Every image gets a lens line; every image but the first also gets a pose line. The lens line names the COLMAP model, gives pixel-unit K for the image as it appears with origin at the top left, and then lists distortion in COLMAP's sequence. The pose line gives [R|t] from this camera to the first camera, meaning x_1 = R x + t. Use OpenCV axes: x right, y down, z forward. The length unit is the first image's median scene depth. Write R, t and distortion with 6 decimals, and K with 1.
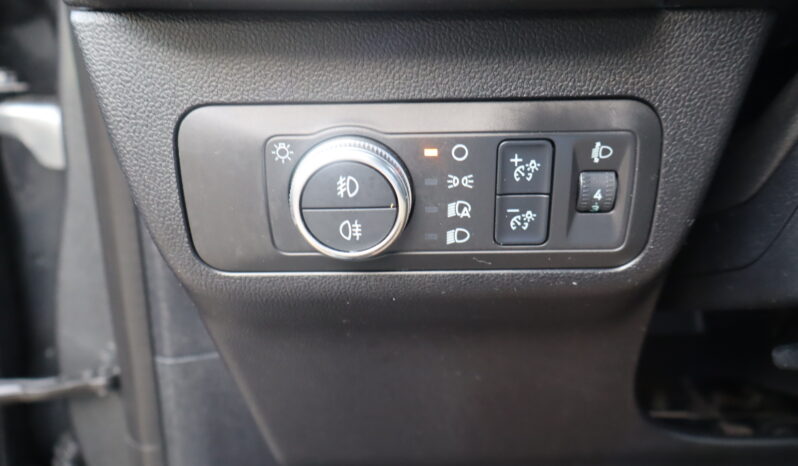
lens RADIAL K [[670.0, 0, 398.5], [0, 670.0, 226.2], [0, 0, 1]] dist [-0.018609, 0.039092]
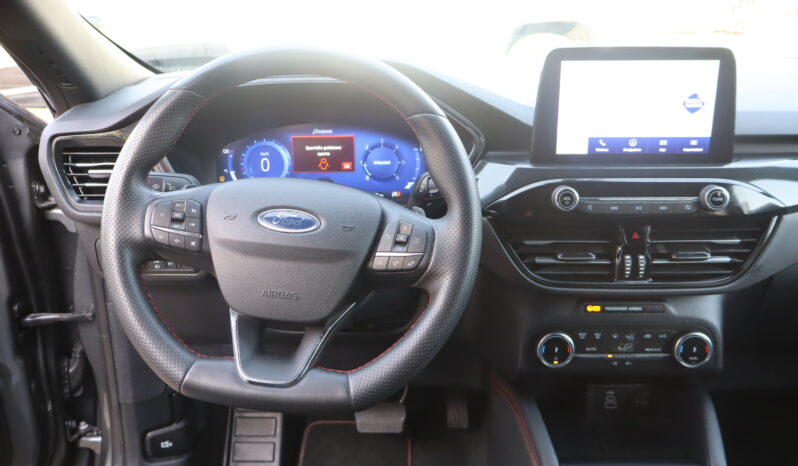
lens RADIAL K [[670.0, 0, 396.3], [0, 670.0, 233.9], [0, 0, 1]] dist [-0.018609, 0.039092]
pose [[0.999298, 0.010979, -0.035832, 1.816991], [-0.010662, 0.999902, 0.009018, -0.256837], [0.035927, -0.008630, 0.999317, -3.376002]]
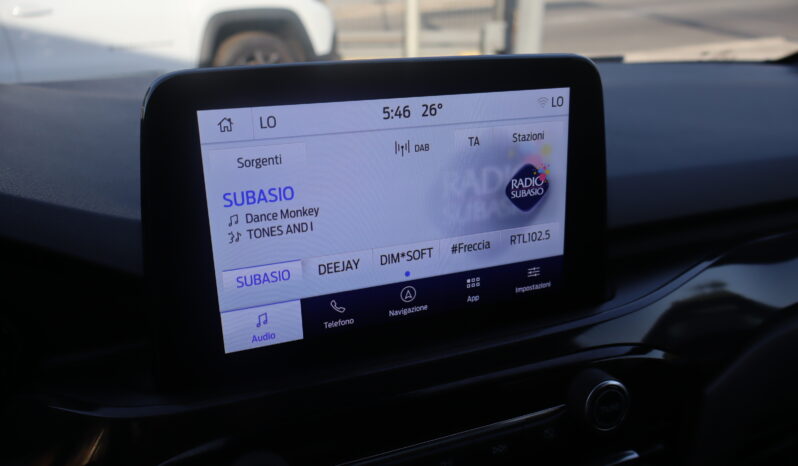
lens RADIAL K [[670.0, 0, 398.5], [0, 670.0, 227.1], [0, 0, 1]] dist [-0.018609, 0.039092]
pose [[0.930901, -0.117304, 0.345924, 2.490252], [0.117133, 0.992884, 0.021480, -0.964632], [-0.345982, 0.020523, 0.938017, -0.931508]]
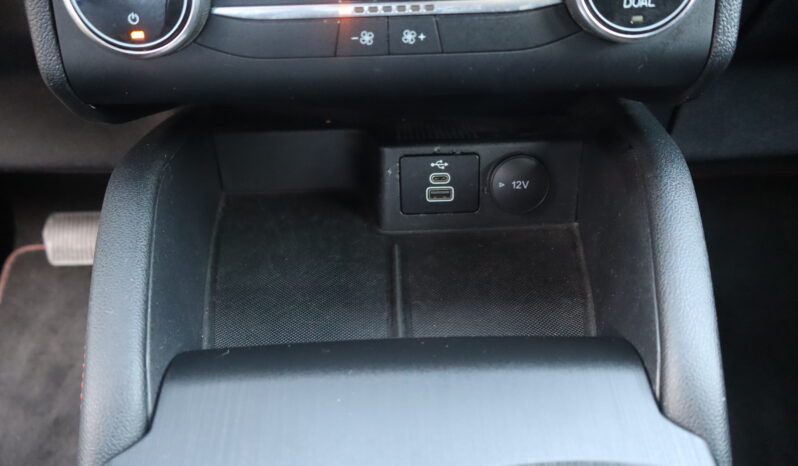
lens RADIAL K [[670.0, 0, 399.7], [0, 670.0, 230.7], [0, 0, 1]] dist [-0.018609, 0.039092]
pose [[0.999836, -0.015697, 0.009010, 3.072891], [0.012617, 0.961408, 0.274836, 0.568054], [-0.012977, -0.274677, 0.961449, -0.423181]]
